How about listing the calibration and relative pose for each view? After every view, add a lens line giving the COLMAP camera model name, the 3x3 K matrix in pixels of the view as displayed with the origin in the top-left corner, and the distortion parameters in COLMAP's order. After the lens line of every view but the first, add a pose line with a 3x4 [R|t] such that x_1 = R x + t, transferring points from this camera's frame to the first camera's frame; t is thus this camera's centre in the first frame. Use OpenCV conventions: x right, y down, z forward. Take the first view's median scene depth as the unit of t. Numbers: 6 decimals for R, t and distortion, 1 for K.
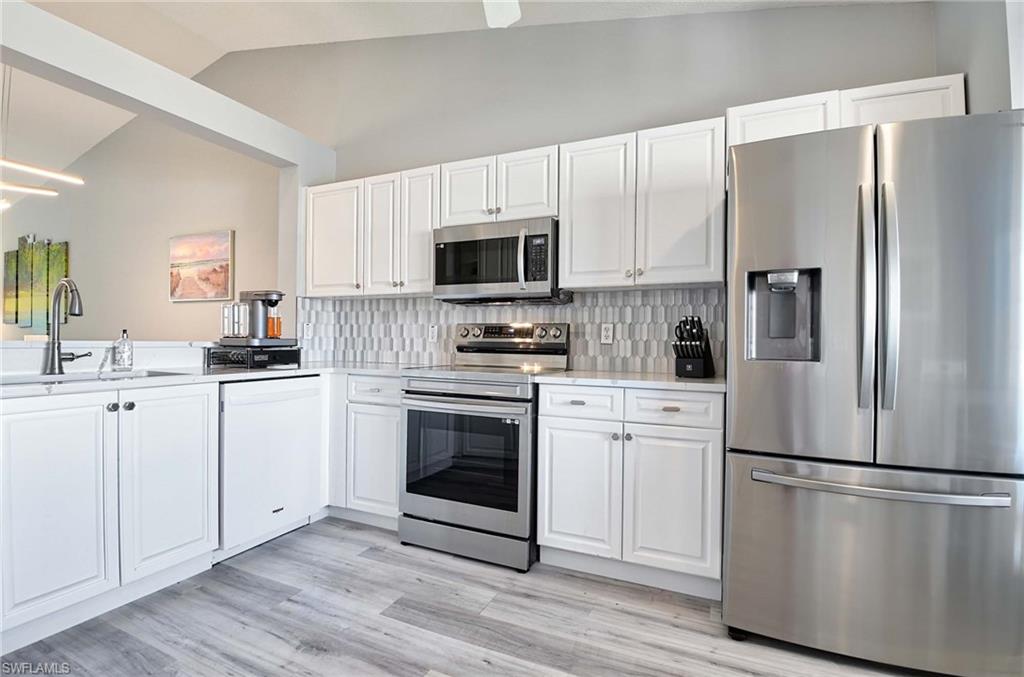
lens RADIAL K [[485.8, 0, 512.0], [0, 485.8, 338.5], [0, 0, 1]] dist [-0.004109, -0.019745]
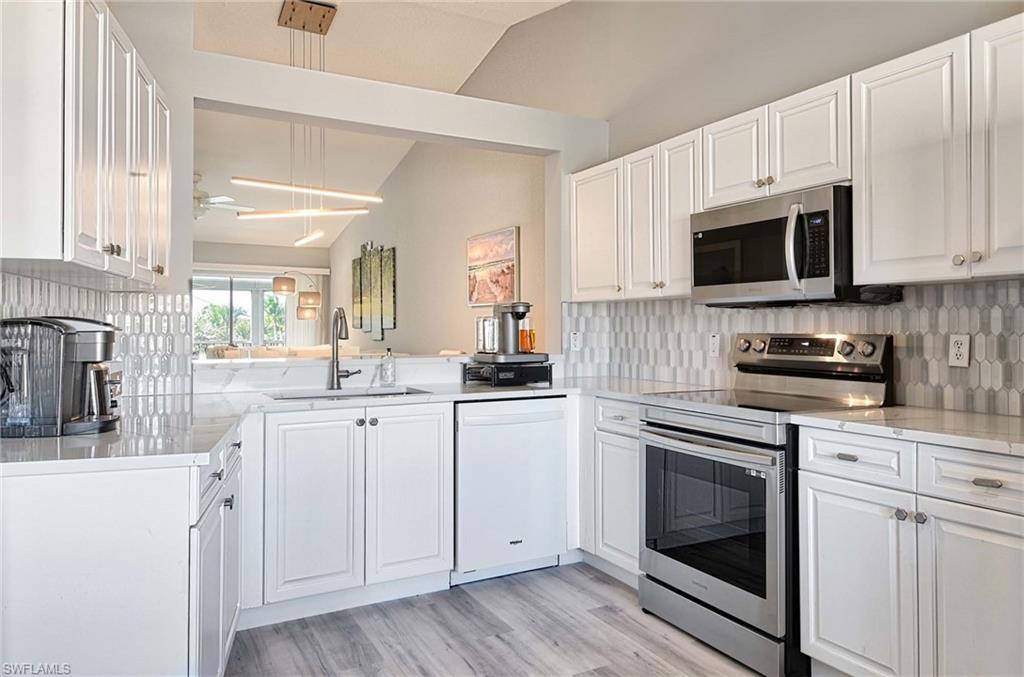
lens RADIAL K [[704.0, 0, 516.7], [0, 704.0, 318.6], [0, 0, 1]] dist [0.024739, -0.000893]
pose [[0.801854, -0.020240, -0.597177, 0.294183], [0.011980, 0.999770, -0.017799, -0.042798], [0.597400, 0.007118, 0.801912, -0.073507]]
